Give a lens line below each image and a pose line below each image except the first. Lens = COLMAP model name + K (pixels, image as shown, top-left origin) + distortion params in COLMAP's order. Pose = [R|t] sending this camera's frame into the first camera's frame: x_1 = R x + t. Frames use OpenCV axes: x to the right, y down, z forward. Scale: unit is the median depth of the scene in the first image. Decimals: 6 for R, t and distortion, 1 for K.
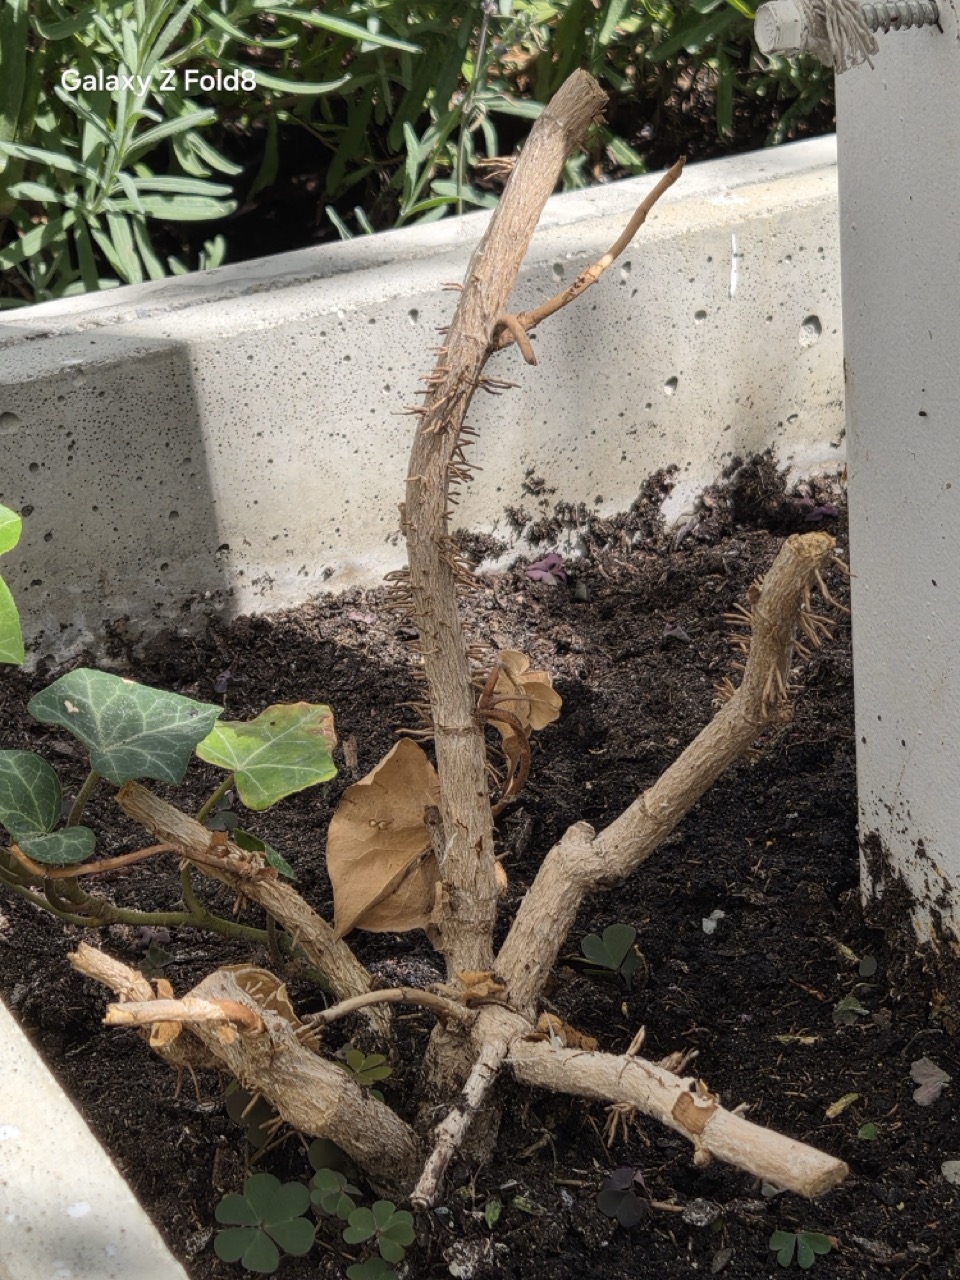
lens RADIAL K [[3437.0, 0, 477.8], [0, 3437.0, 647.8], [0, 0, 1]] dist [0.018220, 0.000000]
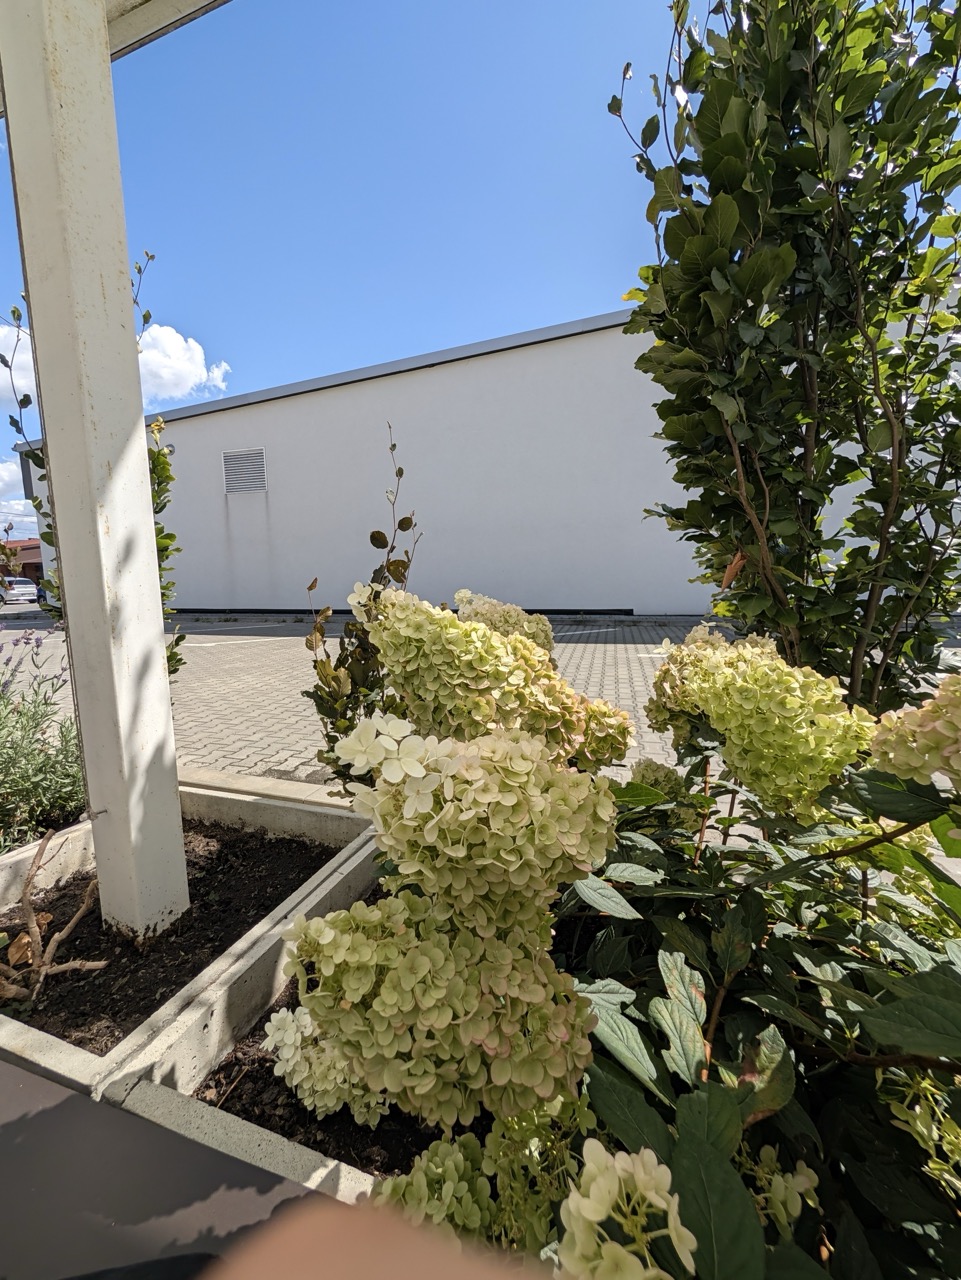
lens RADIAL K [[485.5, 0, 481.0], [0, 485.5, 640.2], [0, 0, 1]] dist [-0.007353, 0.000717]
pose [[0.679696, -0.016451, 0.733309, -0.096513], [0.291097, 0.923697, -0.249092, -0.006634], [-0.673257, 0.382771, 0.632622, -0.490249]]
